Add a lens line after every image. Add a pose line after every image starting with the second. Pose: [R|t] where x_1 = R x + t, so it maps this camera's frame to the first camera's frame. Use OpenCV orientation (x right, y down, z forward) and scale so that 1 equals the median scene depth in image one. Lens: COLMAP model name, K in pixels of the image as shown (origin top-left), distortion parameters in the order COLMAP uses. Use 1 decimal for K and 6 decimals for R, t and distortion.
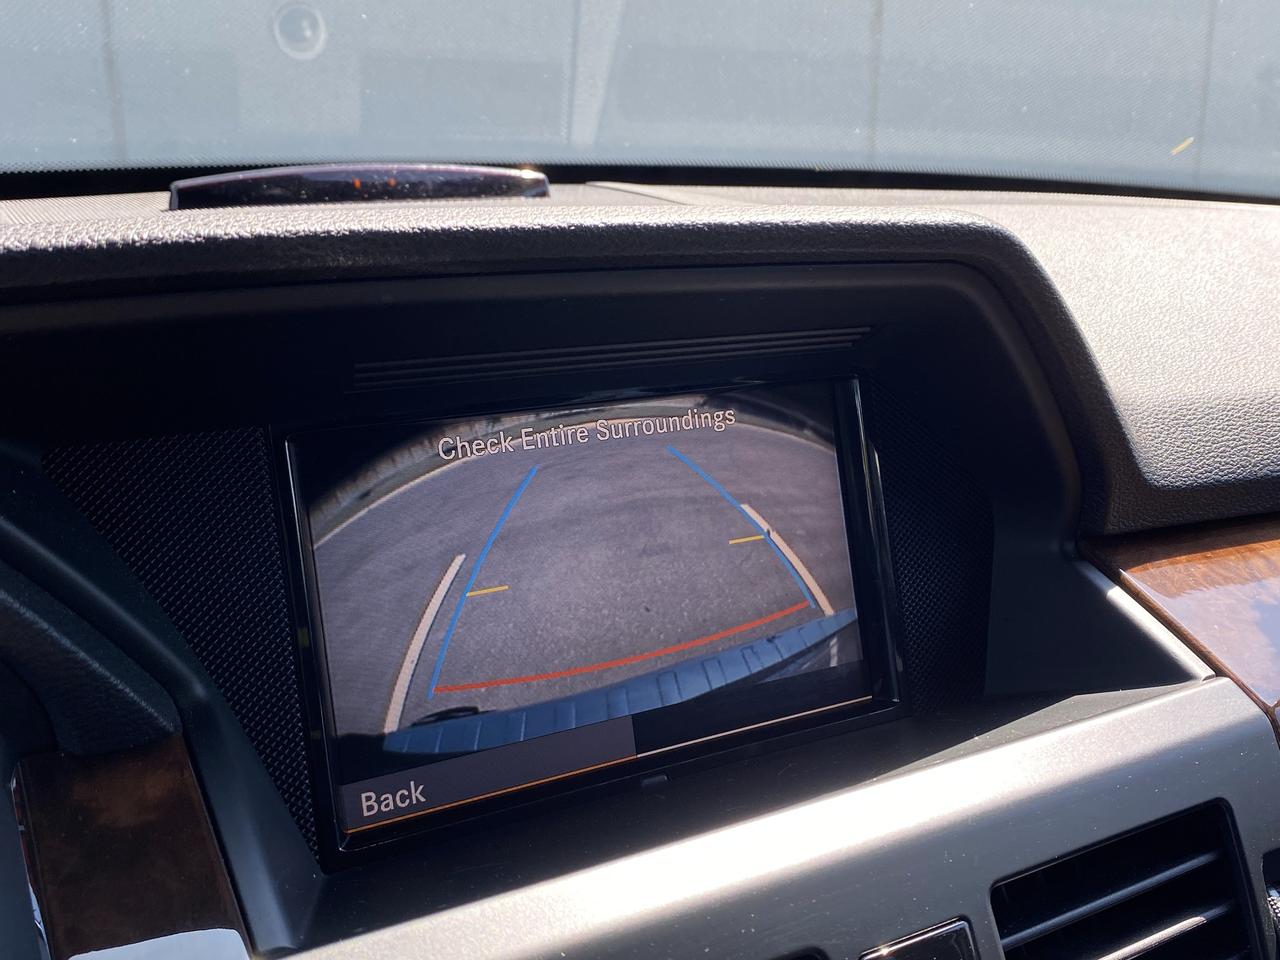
lens RADIAL K [[1322.1, 0, 638.5], [0, 1322.1, 477.6], [0, 0, 1]] dist [0.031498, 0.009774]
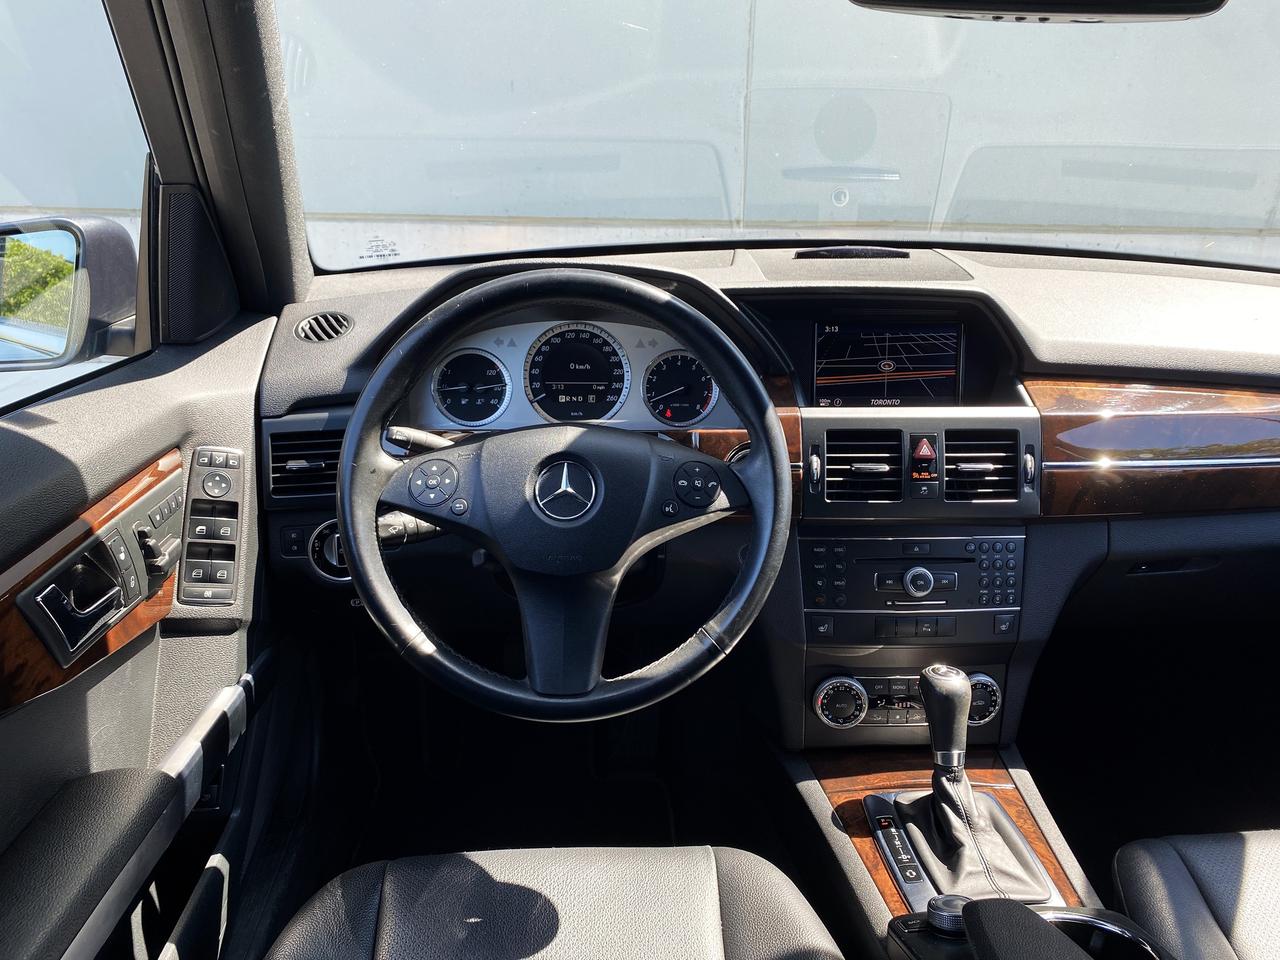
lens RADIAL K [[974.9, 0, 619.3], [0, 974.9, 477.6], [0, 0, 1]] dist [0.059714, -0.126812]
pose [[0.893216, 0.171826, -0.415501, 0.431635], [-0.127697, 0.982991, 0.131990, 0.094337], [0.431113, -0.064838, 0.899965, -1.644053]]
